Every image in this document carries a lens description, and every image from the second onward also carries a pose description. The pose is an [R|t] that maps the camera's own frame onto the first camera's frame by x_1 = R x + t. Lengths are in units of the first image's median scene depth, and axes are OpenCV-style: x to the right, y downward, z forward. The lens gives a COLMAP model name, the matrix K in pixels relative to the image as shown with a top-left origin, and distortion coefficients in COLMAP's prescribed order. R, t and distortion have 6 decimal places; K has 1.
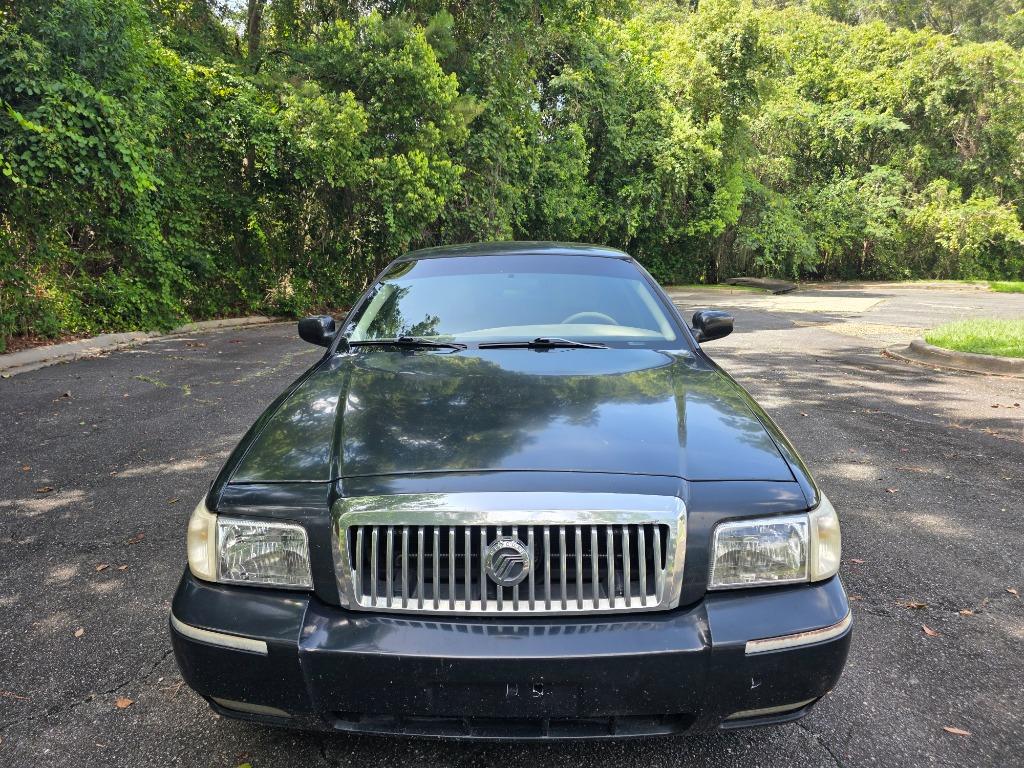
lens RADIAL K [[699.8, 0, 512.0], [0, 699.8, 384.0], [0, 0, 1]] dist [0.056479, -0.053307]
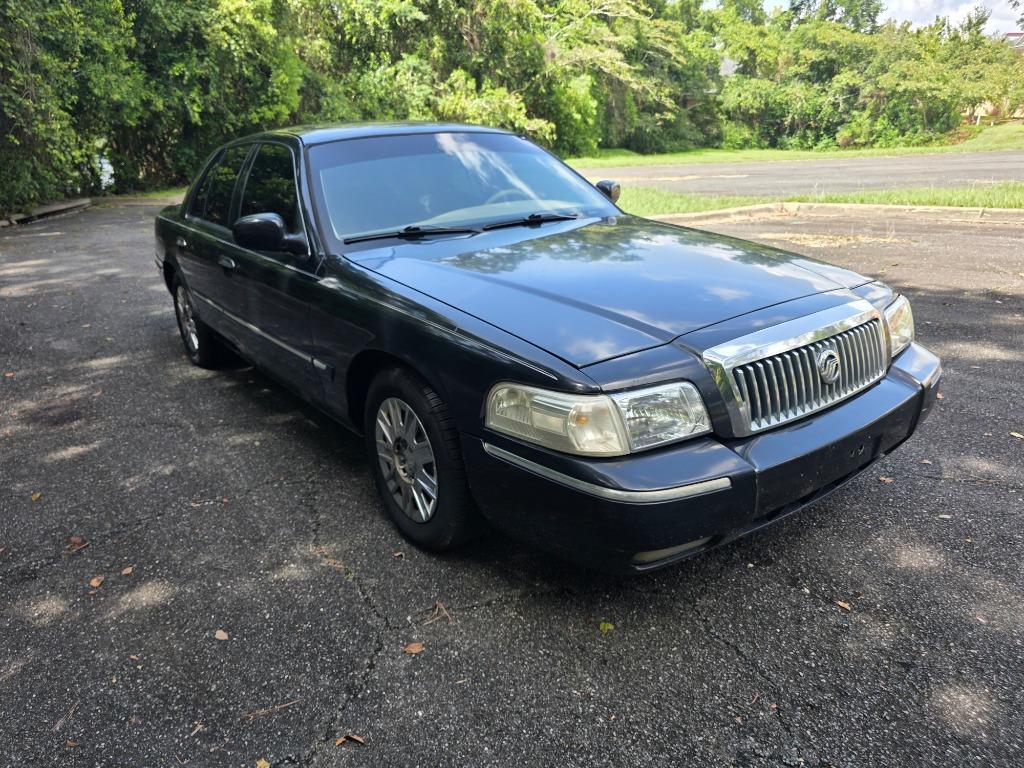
lens RADIAL K [[699.8, 0, 512.0], [0, 699.8, 384.0], [0, 0, 1]] dist [0.056479, -0.053307]
pose [[0.783565, -0.226239, 0.578655, -0.106555], [0.141632, 0.971867, 0.188190, -0.003603], [-0.604951, -0.065503, 0.793564, 0.030272]]
